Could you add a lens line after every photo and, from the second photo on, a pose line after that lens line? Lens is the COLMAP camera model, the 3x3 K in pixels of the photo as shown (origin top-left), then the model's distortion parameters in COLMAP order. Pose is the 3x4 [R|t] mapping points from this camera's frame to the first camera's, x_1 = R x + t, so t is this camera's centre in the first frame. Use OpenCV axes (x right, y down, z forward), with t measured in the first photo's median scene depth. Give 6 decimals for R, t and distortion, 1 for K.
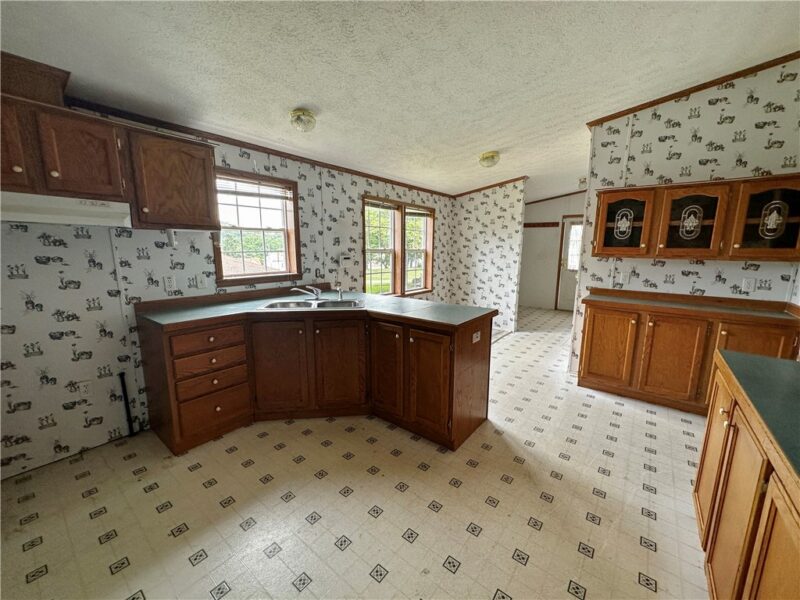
lens RADIAL K [[323.1, 0, 400.0], [0, 323.1, 300.0], [0, 0, 1]] dist [-0.001992, -0.000277]
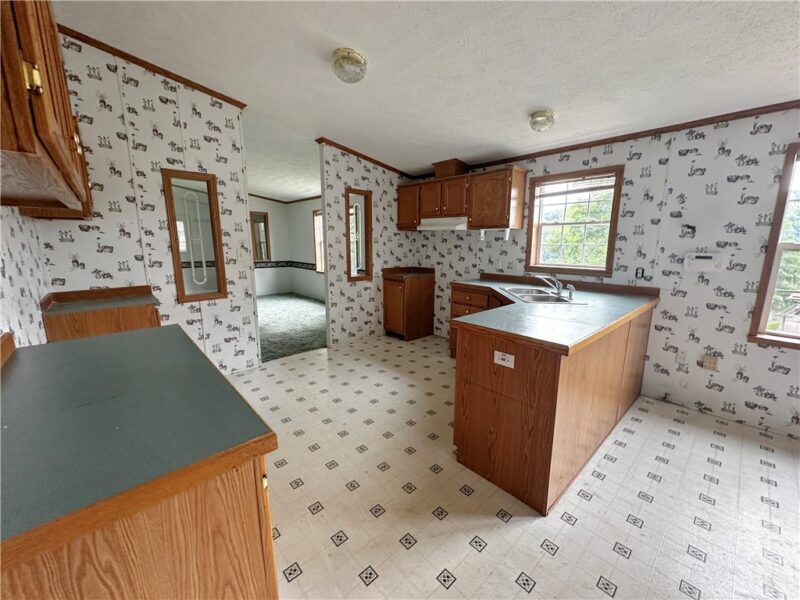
lens RADIAL K [[323.1, 0, 400.0], [0, 323.1, 300.0], [0, 0, 1]] dist [-0.001992, -0.000277]
pose [[-0.172948, 0.174193, -0.969405, 0.748197], [-0.160592, 0.966078, 0.202246, -0.101024], [0.971751, 0.190657, -0.139107, 0.652634]]
